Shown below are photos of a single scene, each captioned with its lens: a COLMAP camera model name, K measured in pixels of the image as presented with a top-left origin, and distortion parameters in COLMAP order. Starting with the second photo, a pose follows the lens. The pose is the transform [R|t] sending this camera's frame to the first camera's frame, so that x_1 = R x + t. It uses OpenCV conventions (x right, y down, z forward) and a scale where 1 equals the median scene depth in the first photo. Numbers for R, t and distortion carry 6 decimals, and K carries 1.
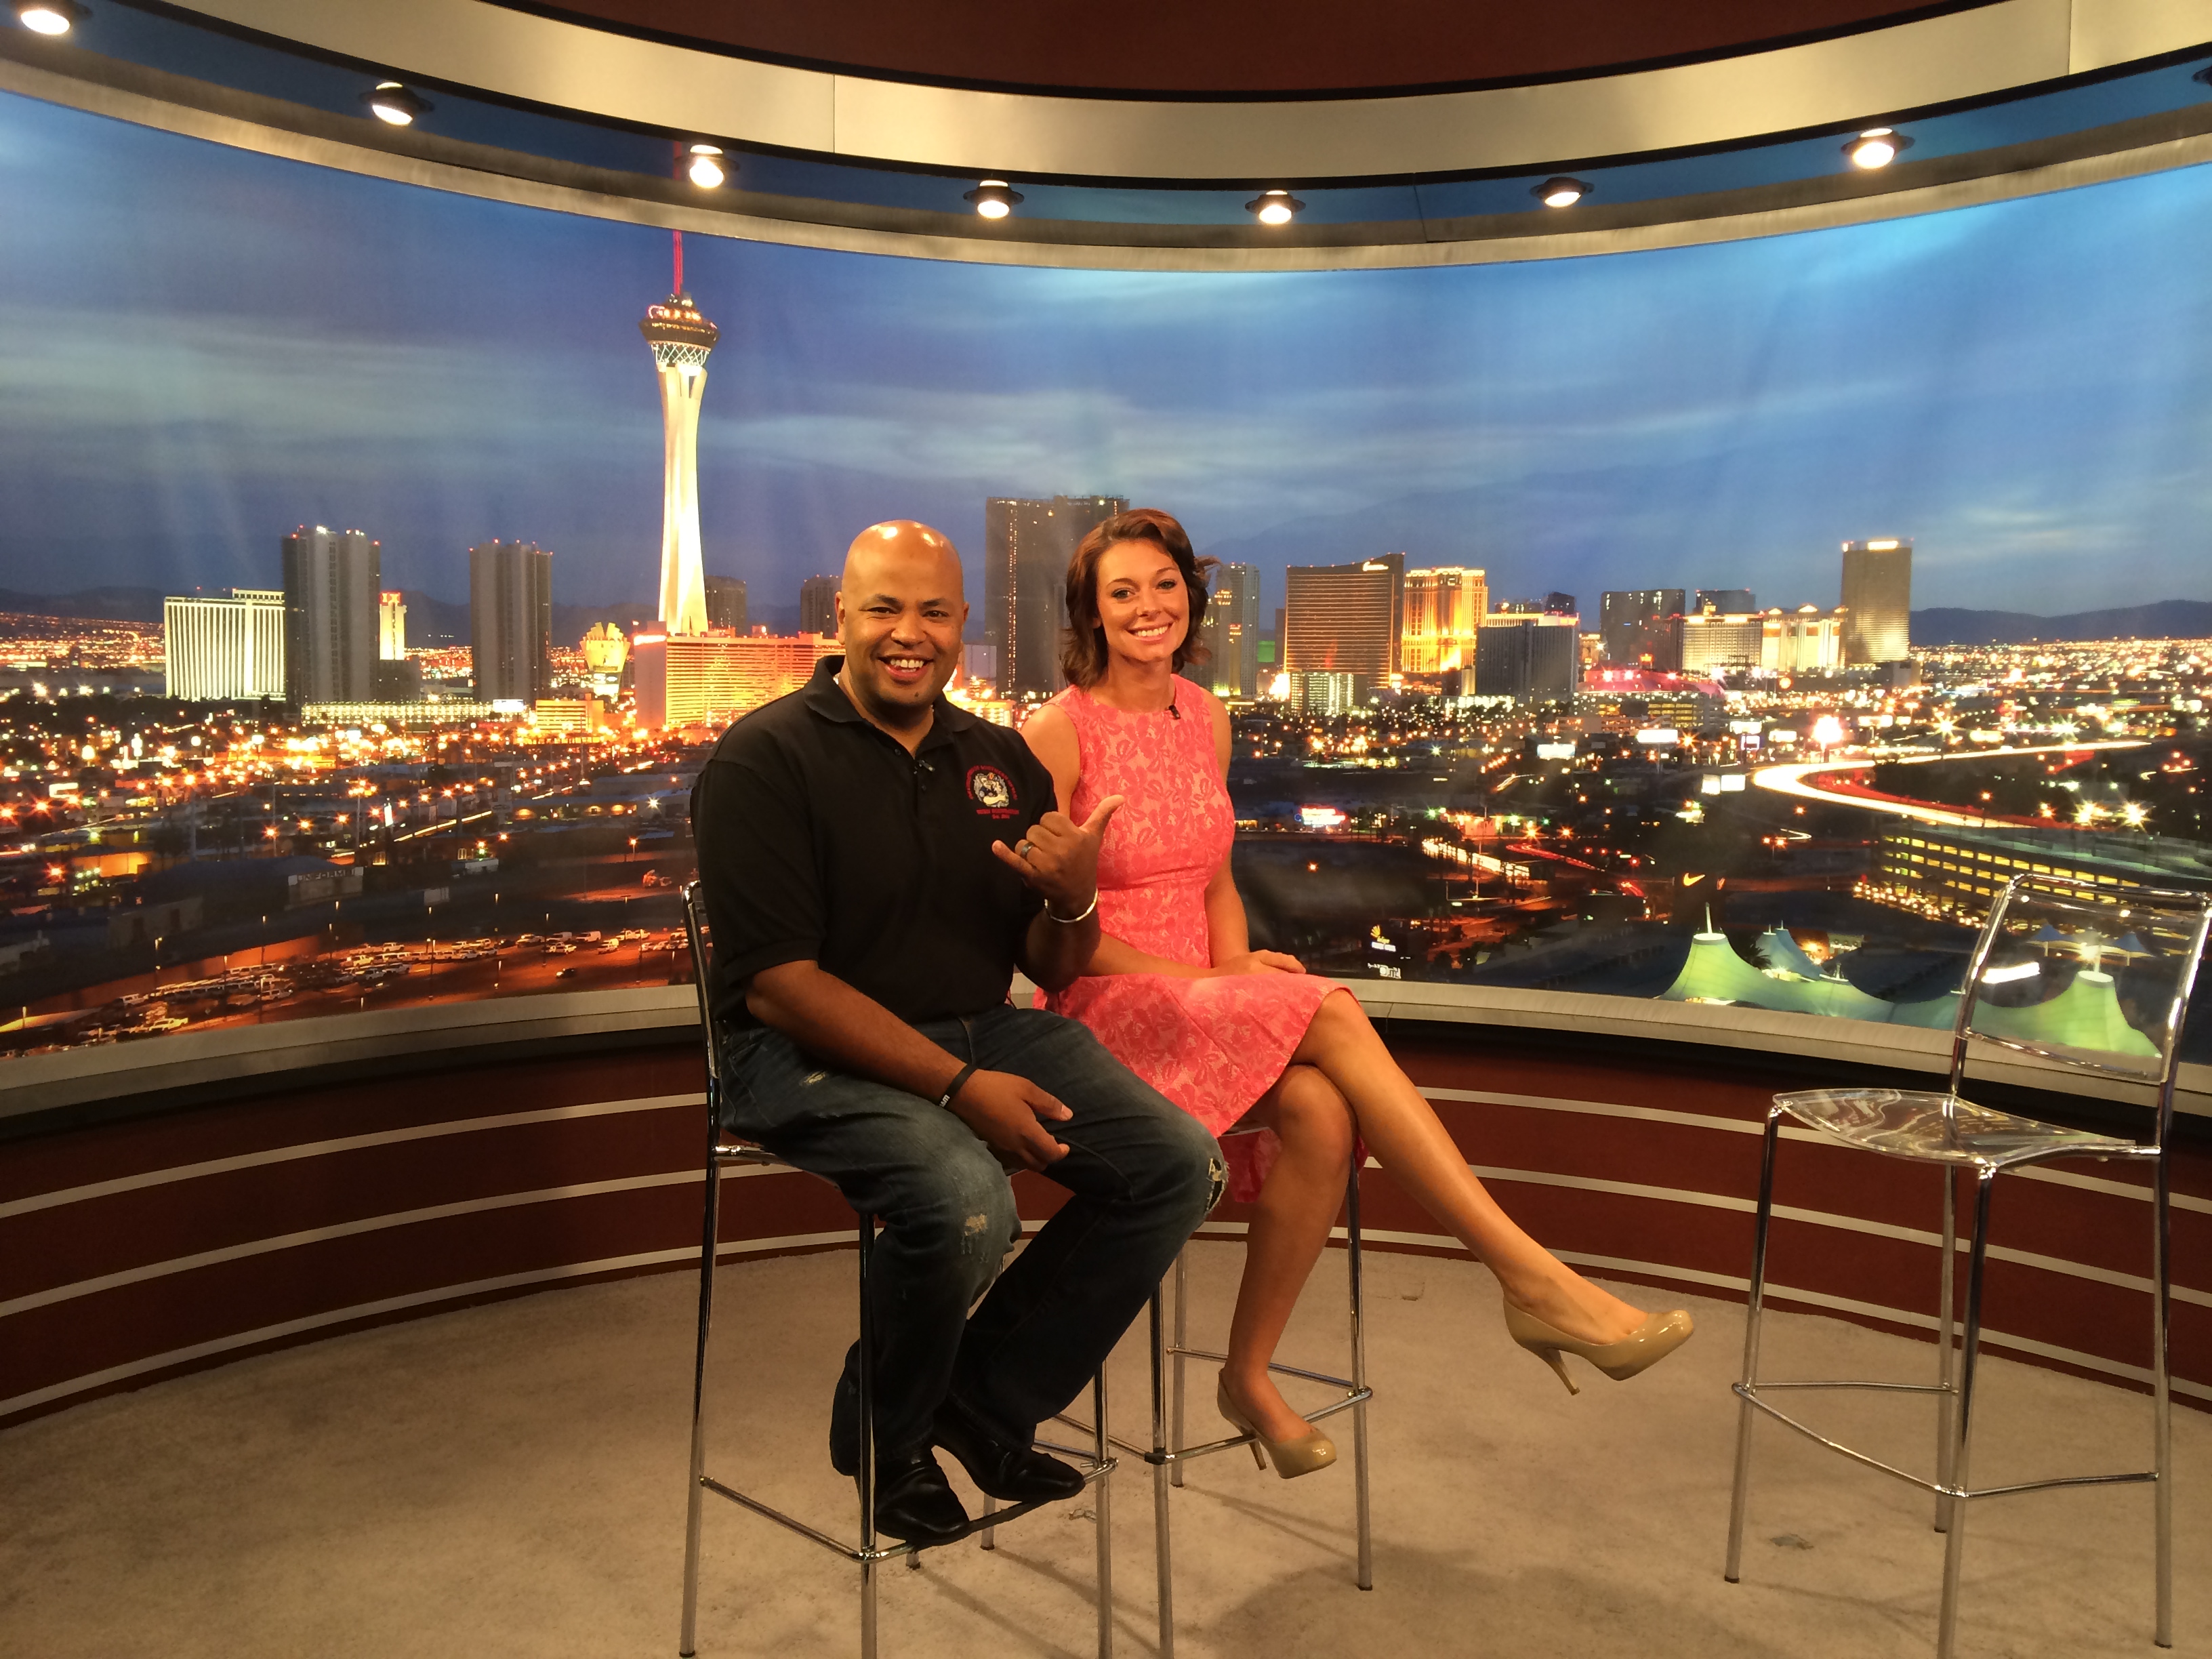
lens RADIAL K [[1902.5, 0, 1104.5], [0, 1902.5, 825.3], [0, 0, 1]] dist [0.066758, -0.085060]
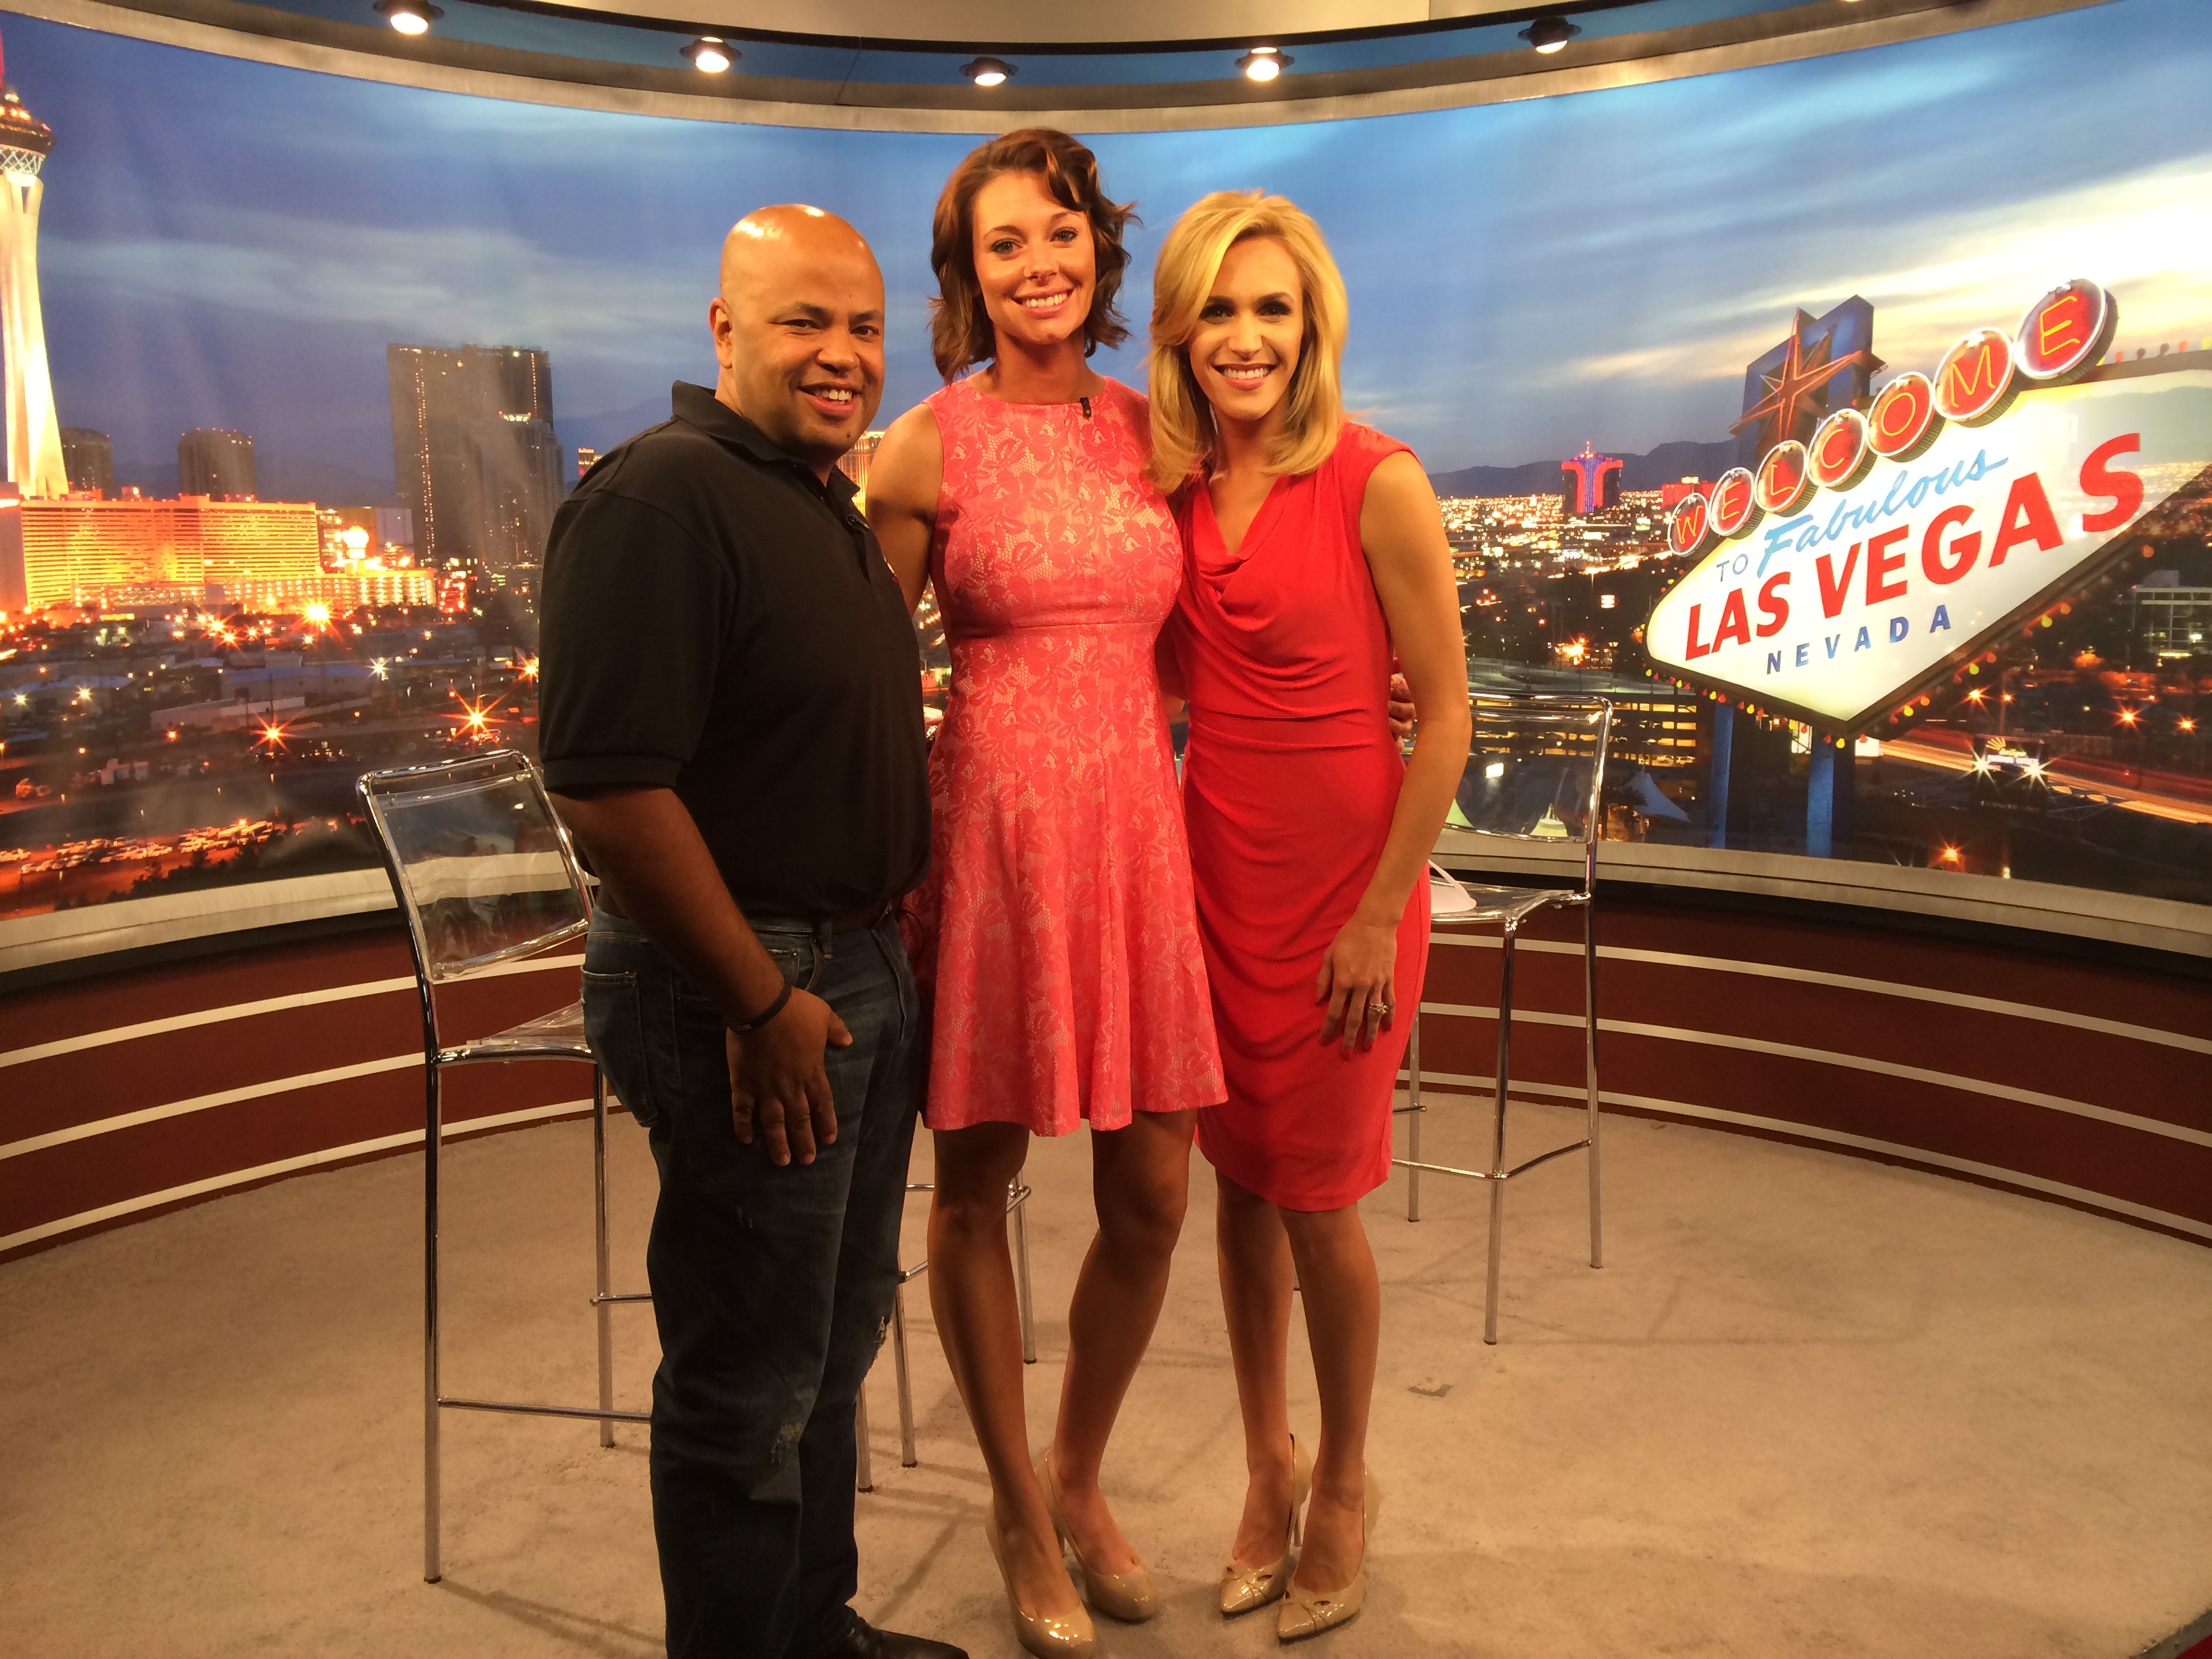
lens RADIAL K [[1902.5, 0, 1119.2], [0, 1902.5, 838.8], [0, 0, 1]] dist [0.066758, -0.085060]
pose [[0.875992, -0.090460, 0.473766, -0.219053], [0.052577, 0.994311, 0.092637, -0.003621], [-0.479451, -0.056240, 0.875765, 0.014452]]
